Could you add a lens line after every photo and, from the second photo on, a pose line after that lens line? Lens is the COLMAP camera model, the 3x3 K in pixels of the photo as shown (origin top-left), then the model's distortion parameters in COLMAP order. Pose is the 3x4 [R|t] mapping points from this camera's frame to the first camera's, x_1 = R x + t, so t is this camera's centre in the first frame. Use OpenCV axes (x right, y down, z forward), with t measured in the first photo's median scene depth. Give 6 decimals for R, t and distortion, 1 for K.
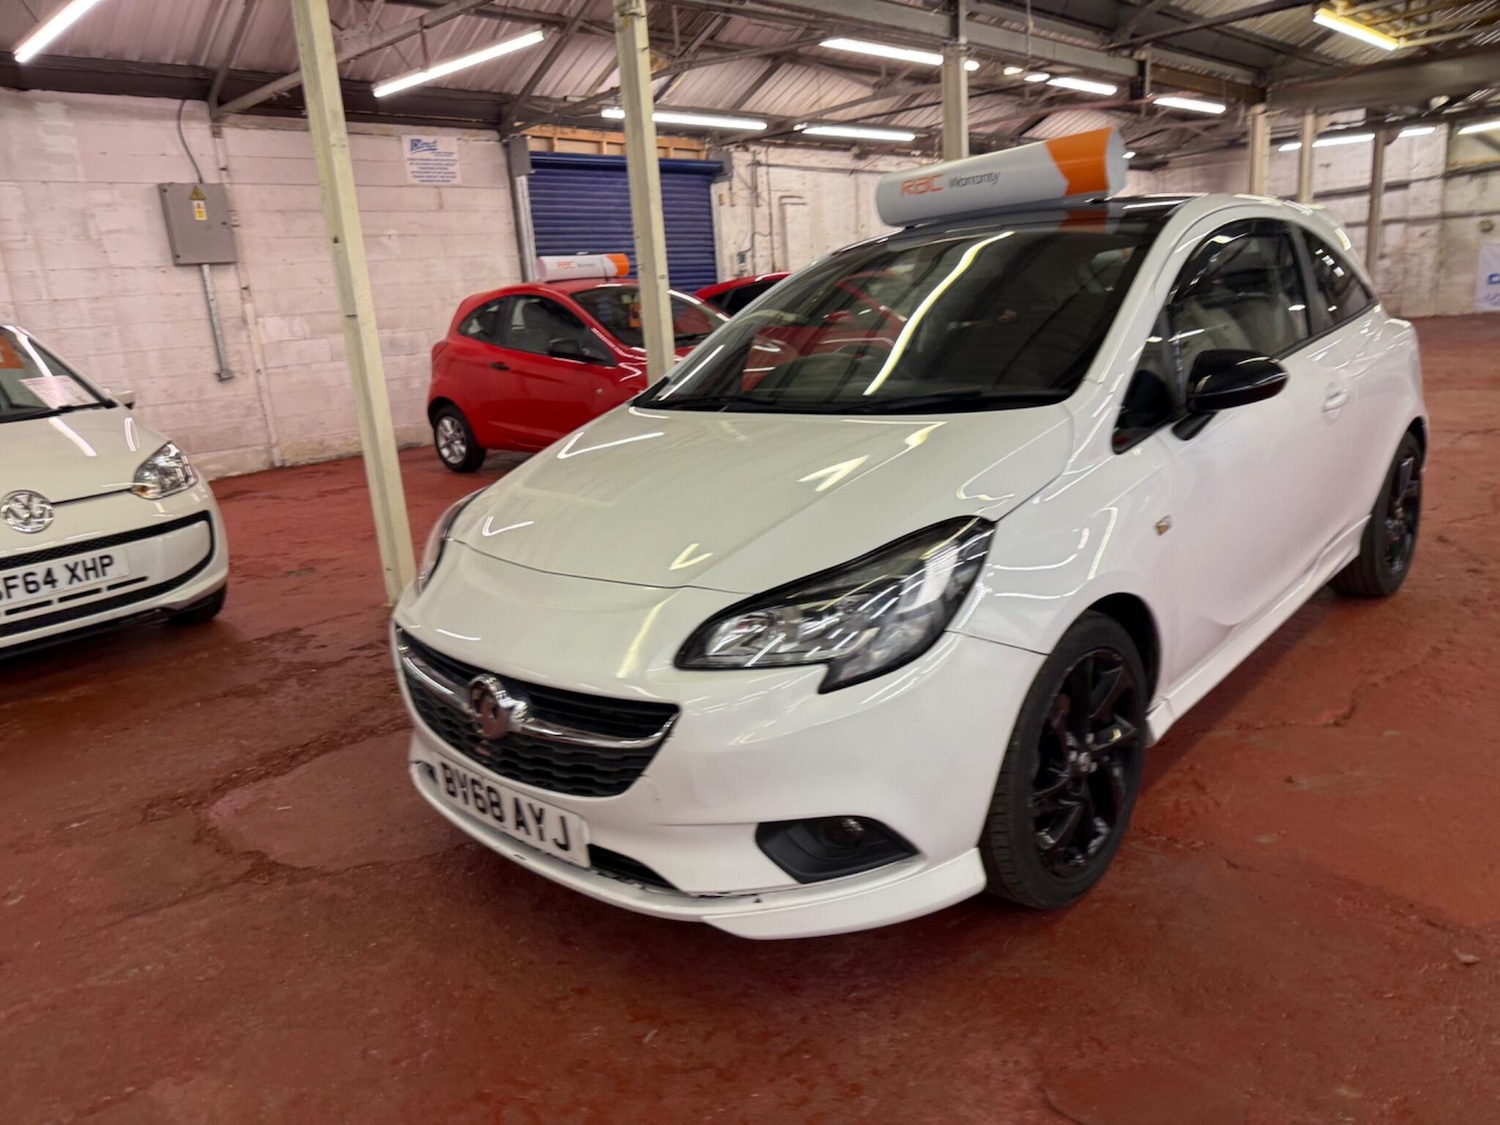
lens RADIAL K [[1064.7, 0, 739.3], [0, 1064.7, 562.9], [0, 0, 1]] dist [0.025082, -0.034205]
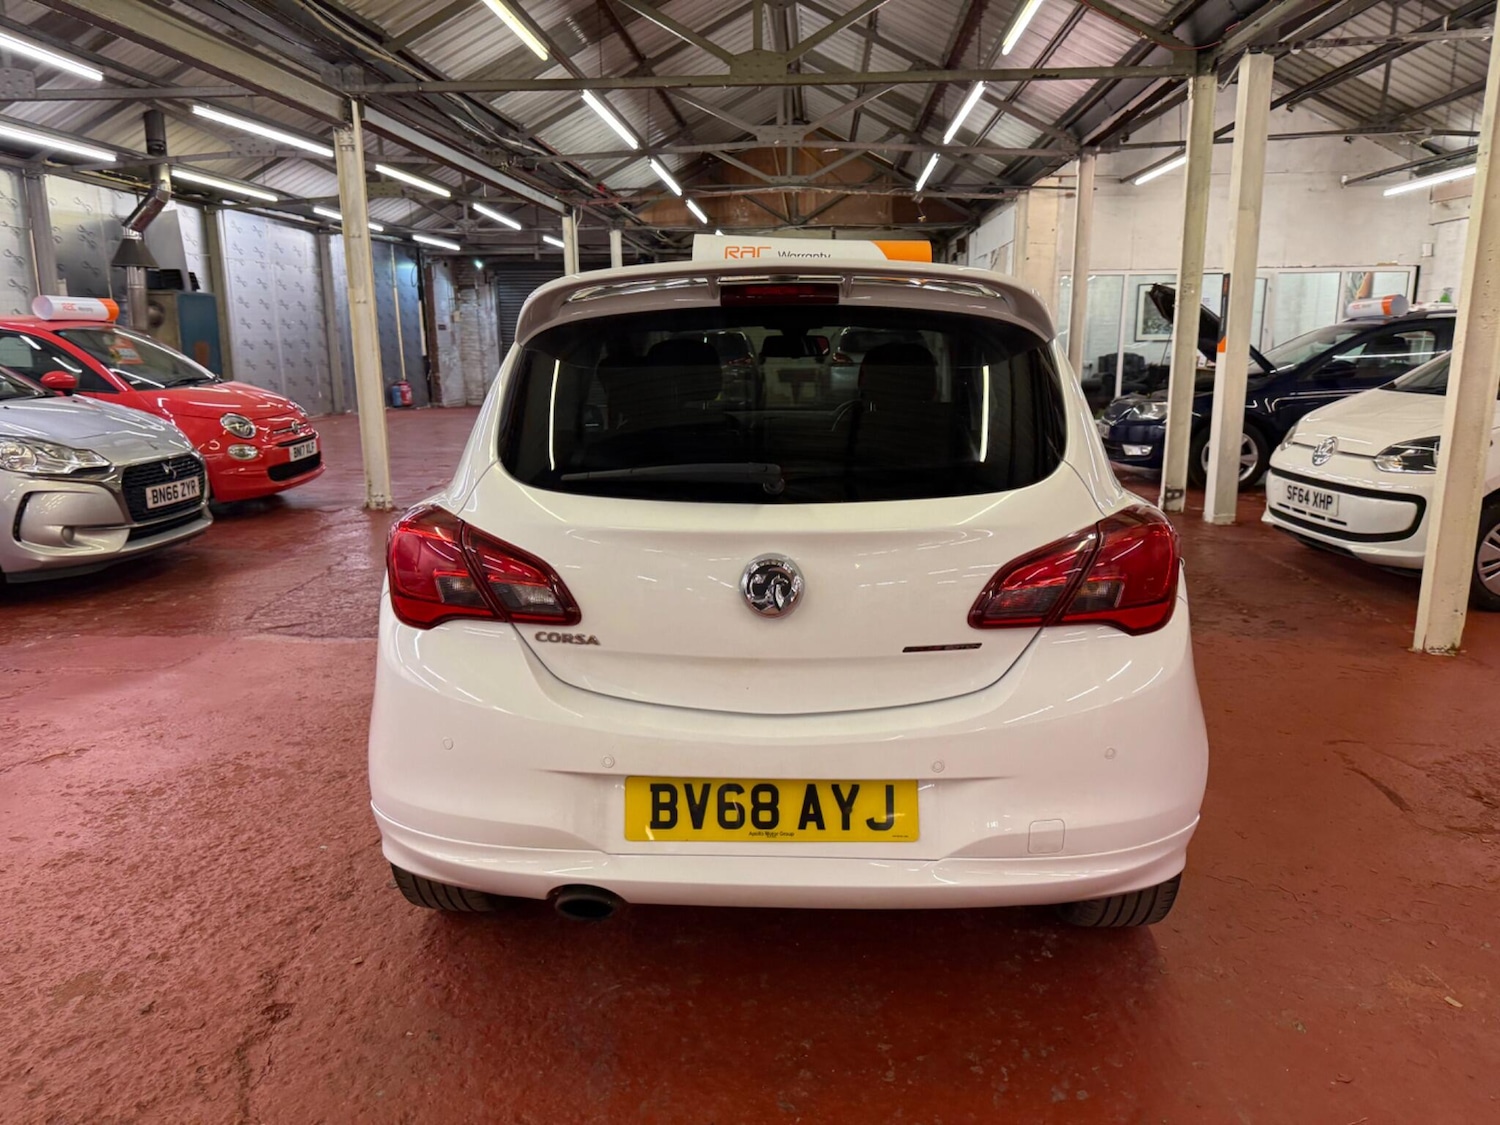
lens RADIAL K [[1064.7, 0, 760.0], [0, 1064.7, 564.8], [0, 0, 1]] dist [0.025082, -0.034205]
pose [[-0.752618, 0.213845, -0.622765, 0.400414], [-0.100905, 0.897166, 0.430014, -0.214665], [0.650679, 0.386476, -0.653645, 0.707446]]
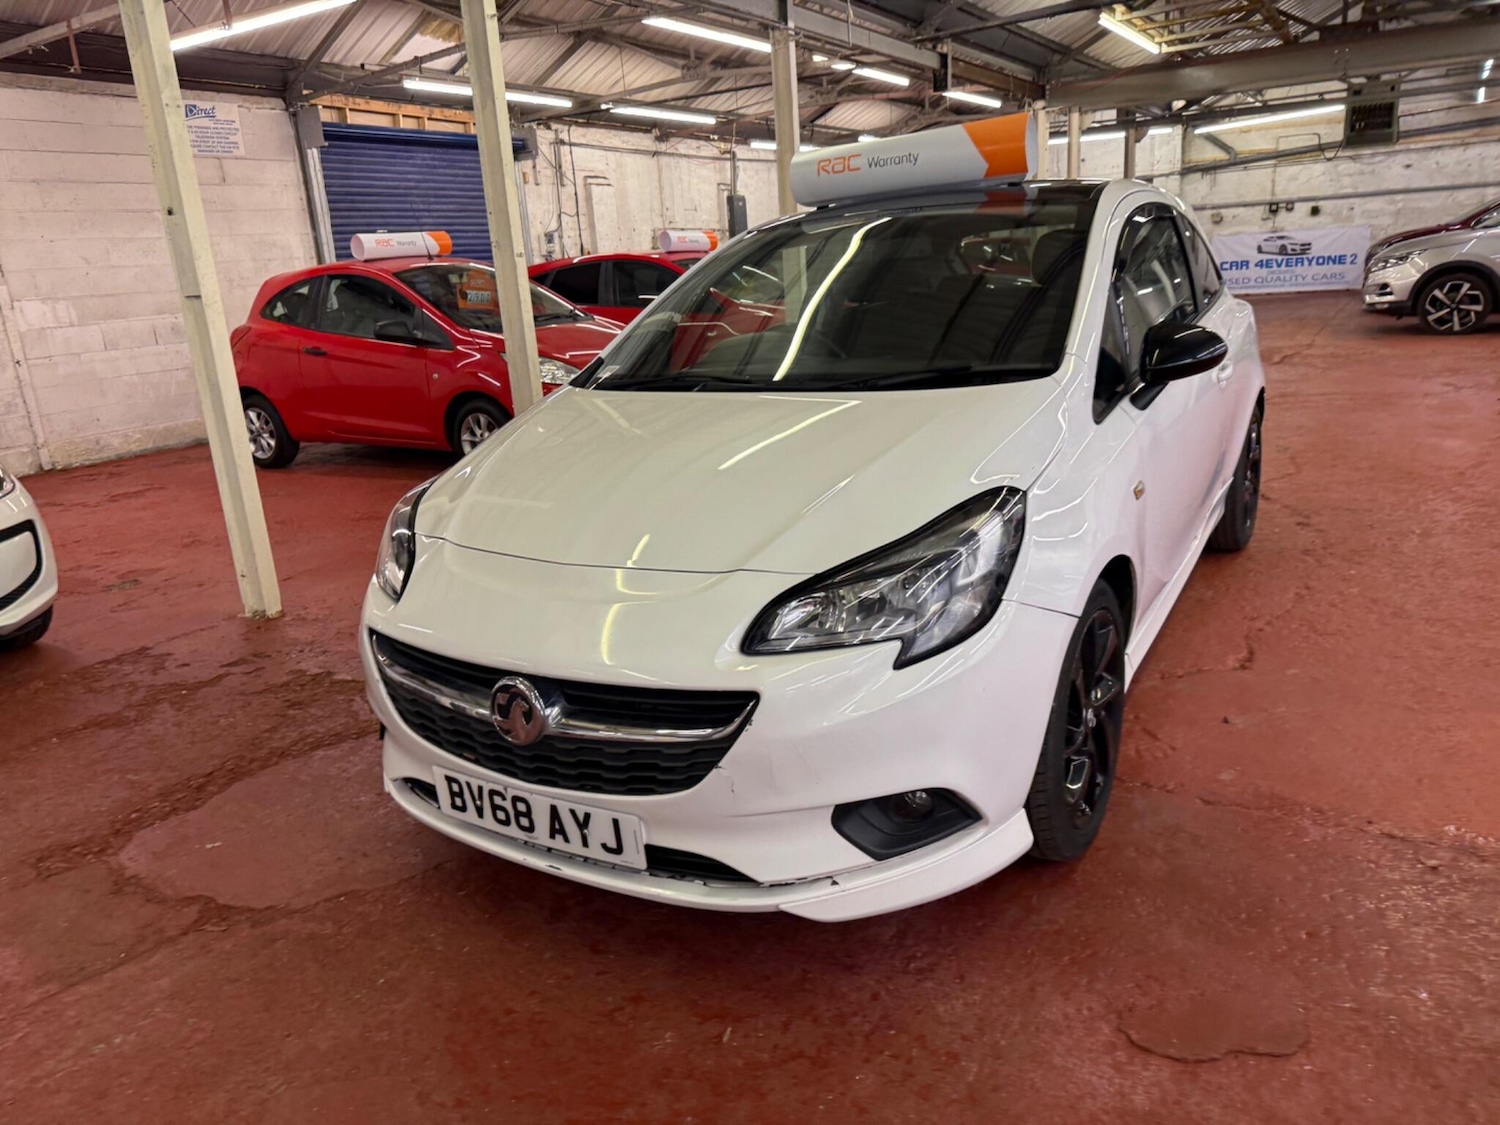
lens RADIAL K [[1064.7, 0, 750.9], [0, 1064.7, 561.0], [0, 0, 1]] dist [0.025082, -0.034205]
pose [[0.977203, -0.051602, 0.205939, -0.055707], [0.049190, 0.998648, 0.016820, -0.000436], [-0.206529, -0.006307, 0.978420, 0.011484]]
